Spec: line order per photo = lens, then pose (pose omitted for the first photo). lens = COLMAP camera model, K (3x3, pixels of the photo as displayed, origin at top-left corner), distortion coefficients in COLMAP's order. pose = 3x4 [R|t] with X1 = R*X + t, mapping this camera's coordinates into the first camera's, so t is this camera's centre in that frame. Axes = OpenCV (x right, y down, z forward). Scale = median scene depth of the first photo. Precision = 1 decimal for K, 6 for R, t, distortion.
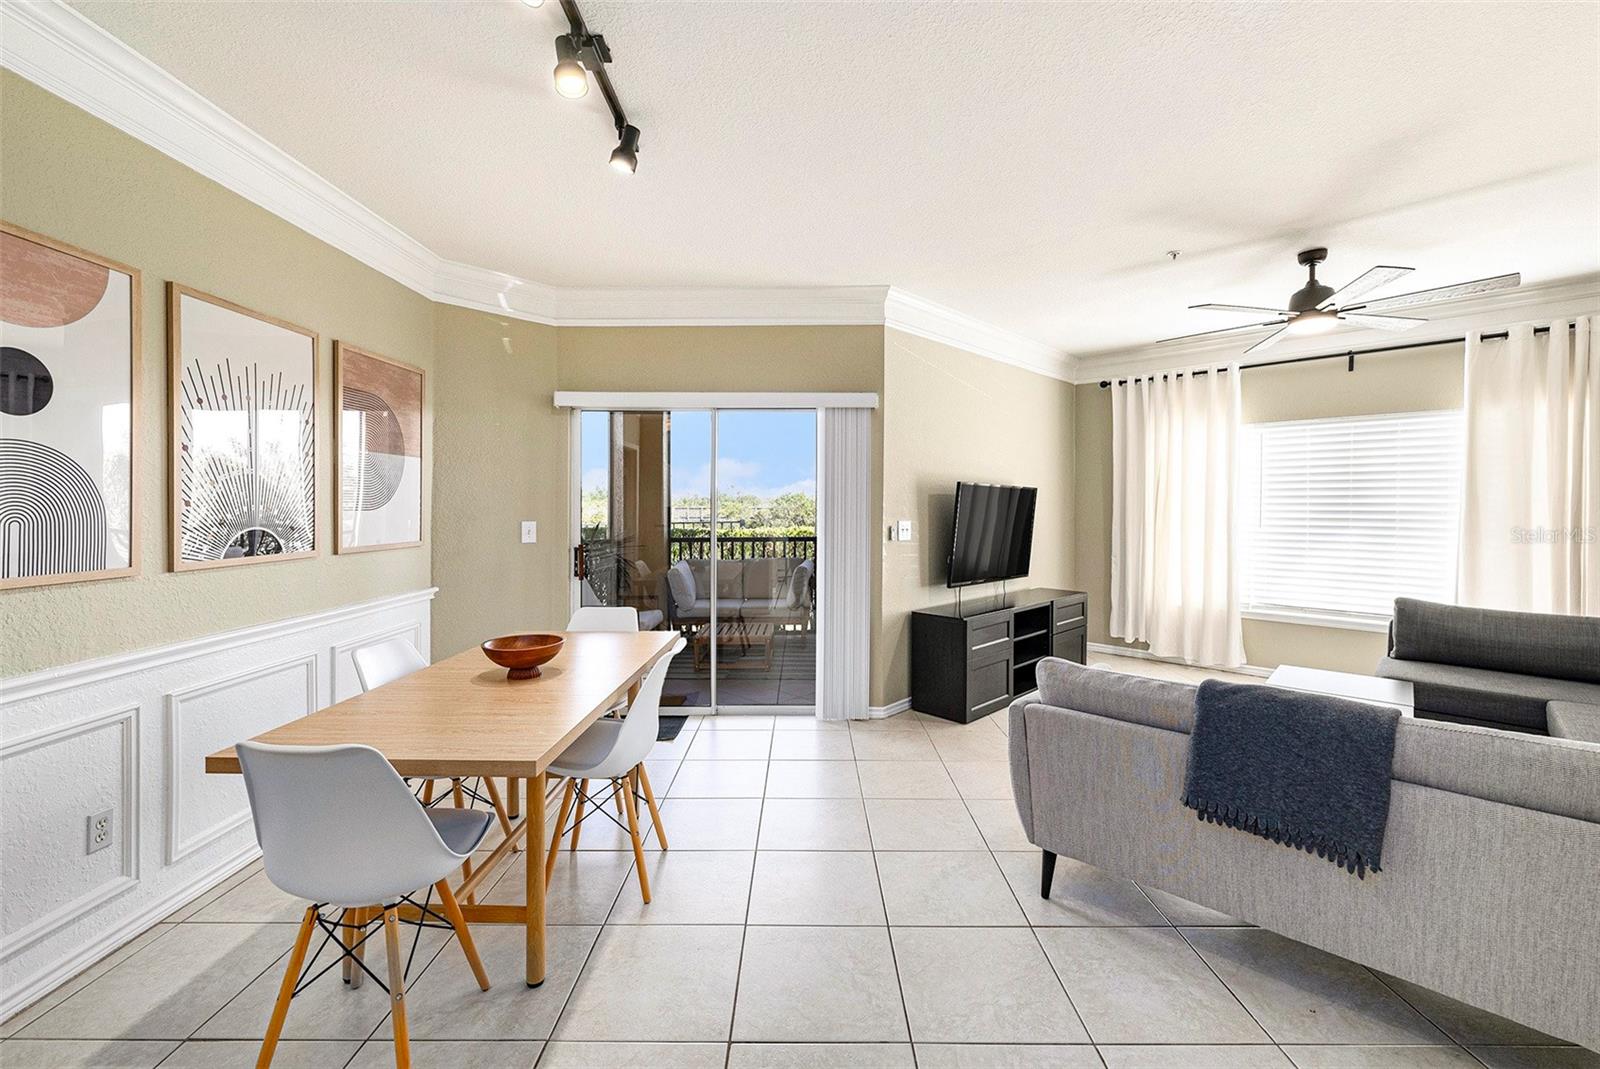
lens RADIAL K [[652.6, 0, 804.8], [0, 652.6, 518.8], [0, 0, 1]] dist [-0.002568, 0.000446]
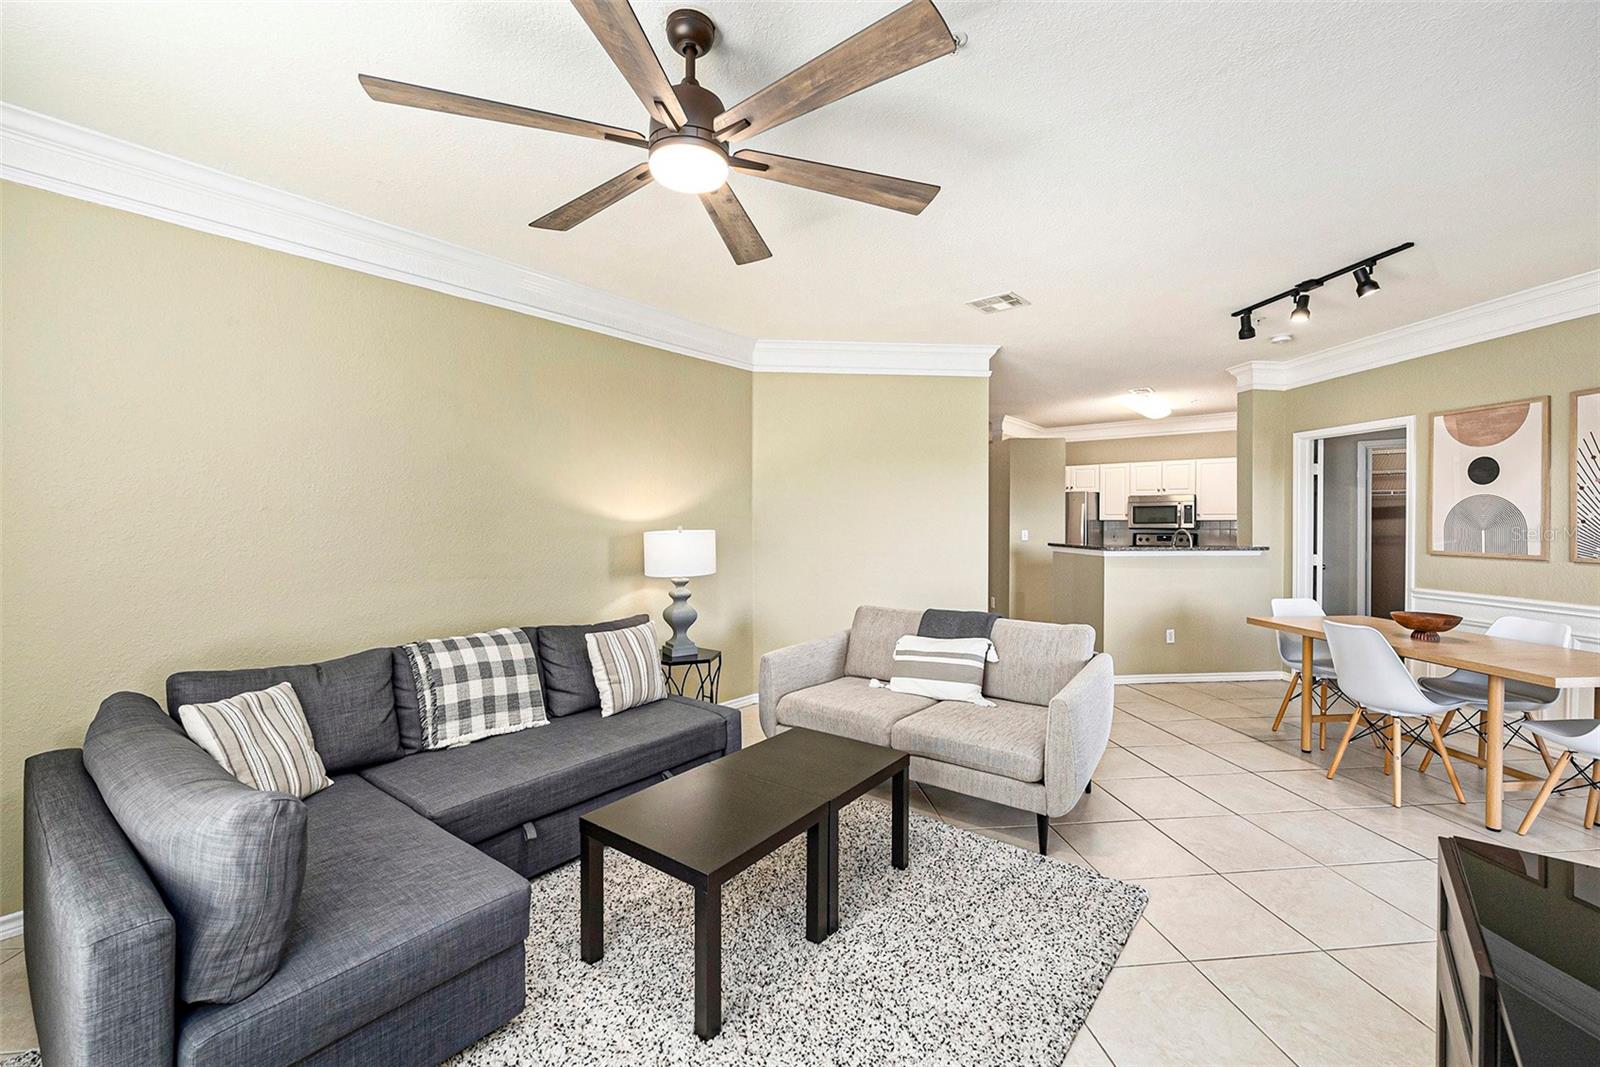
lens RADIAL K [[652.6, 0, 804.8], [0, 652.6, 517.8], [0, 0, 1]] dist [-0.002568, 0.000446]
pose [[-0.995179, 0.002283, -0.098053, 0.929571], [0.000634, 0.999858, 0.016838, -0.049522], [0.098077, 0.016694, -0.995039, 1.943057]]
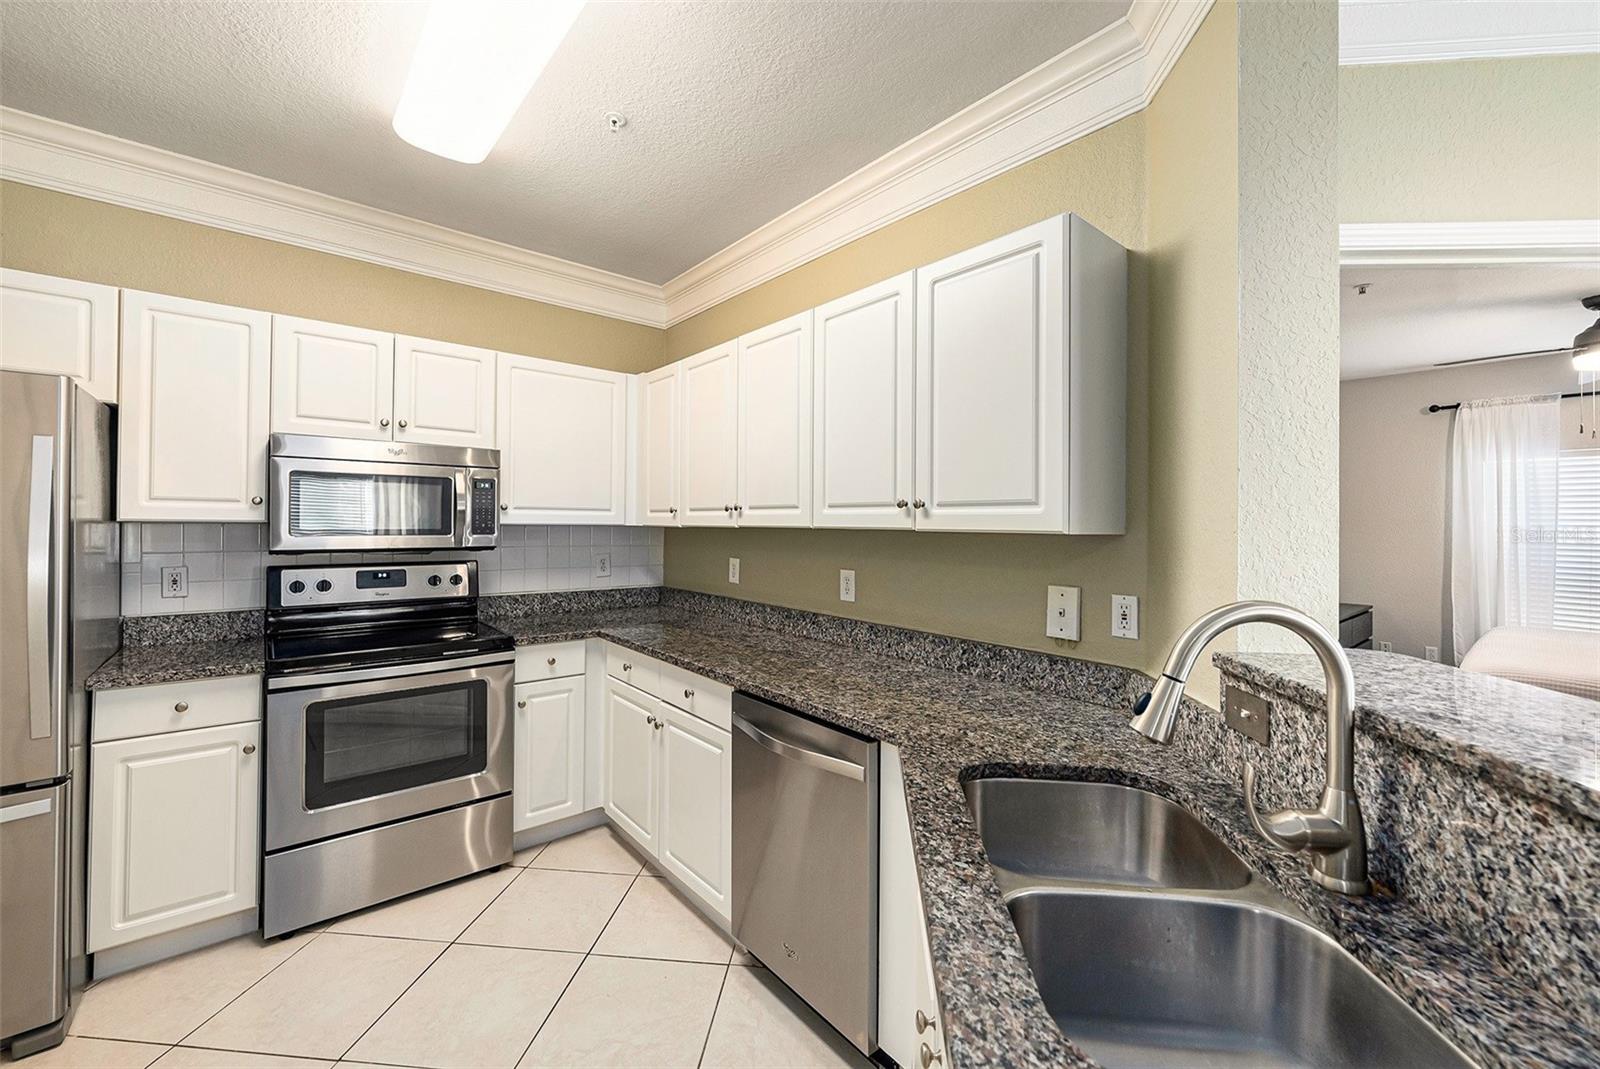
lens RADIAL K [[634.6, 0, 802.6], [0, 634.6, 526.8], [0, 0, 1]] dist [-0.003213, -0.000129]
pose [[-0.090439, 0.003699, -0.995895, -0.168429], [-0.031907, 0.999469, 0.006610, -0.005844], [0.995391, 0.032373, -0.090273, -0.259594]]
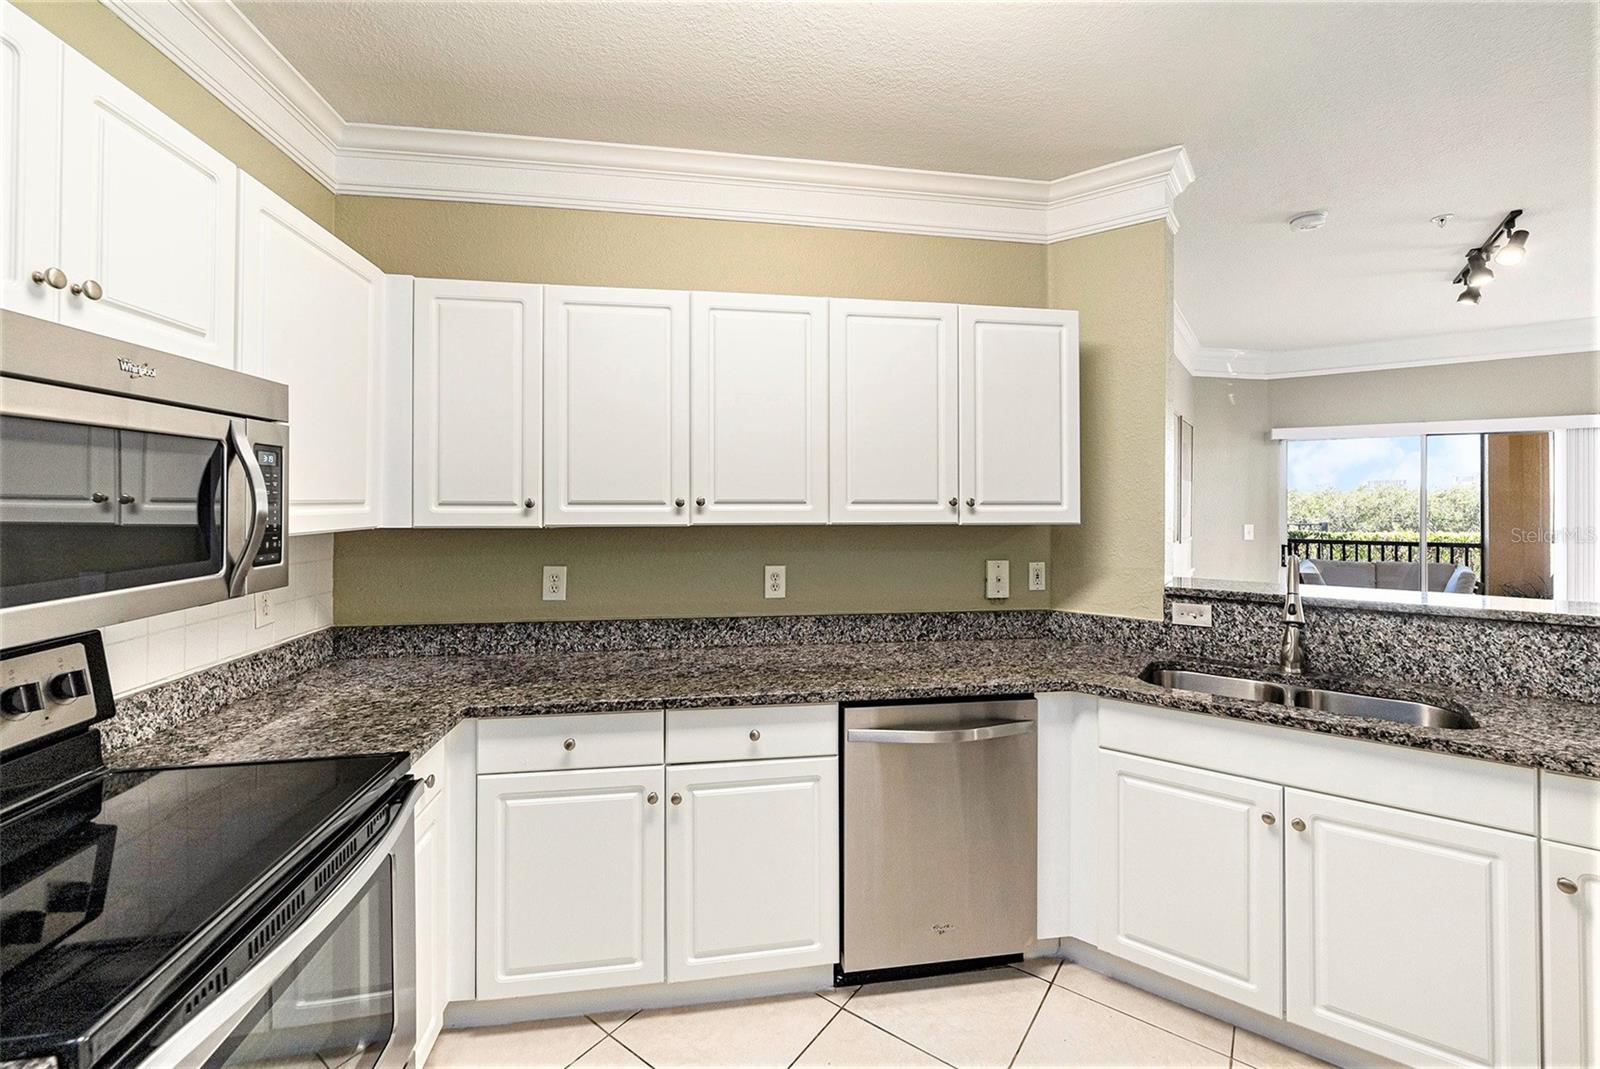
lens RADIAL K [[661.0, 0, 804.7], [0, 661.0, 501.7], [0, 0, 1]] dist [-0.002679, -0.000211]
pose [[0.805217, 0.002667, -0.592975, -0.513853], [-0.014155, 0.999791, -0.014726, -0.015250], [0.592812, 0.020251, 0.805086, -0.996952]]
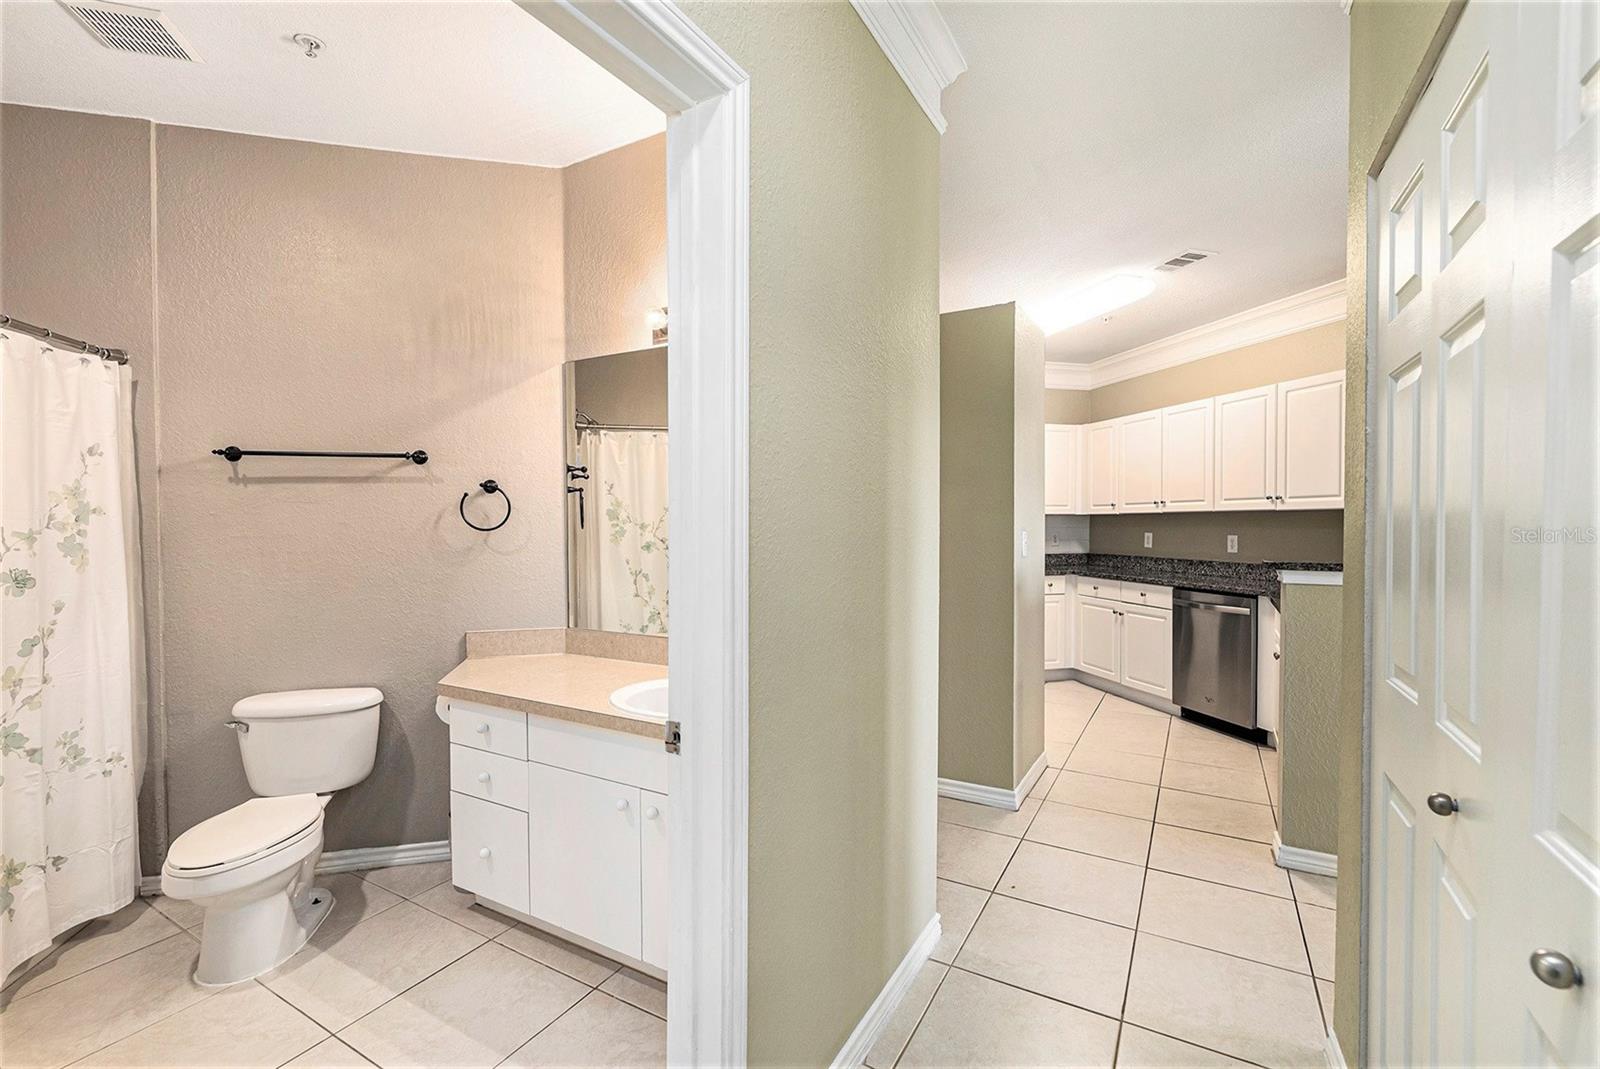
lens RADIAL K [[689.9, 0, 802.0], [0, 689.9, 538.3], [0, 0, 1]] dist [-0.000279, -0.000318]
pose [[-0.507003, 0.021239, -0.861683, 1.005560], [-0.014924, 0.999330, 0.033413, 0.025571], [0.861815, 0.029800, -0.506346, -0.332104]]
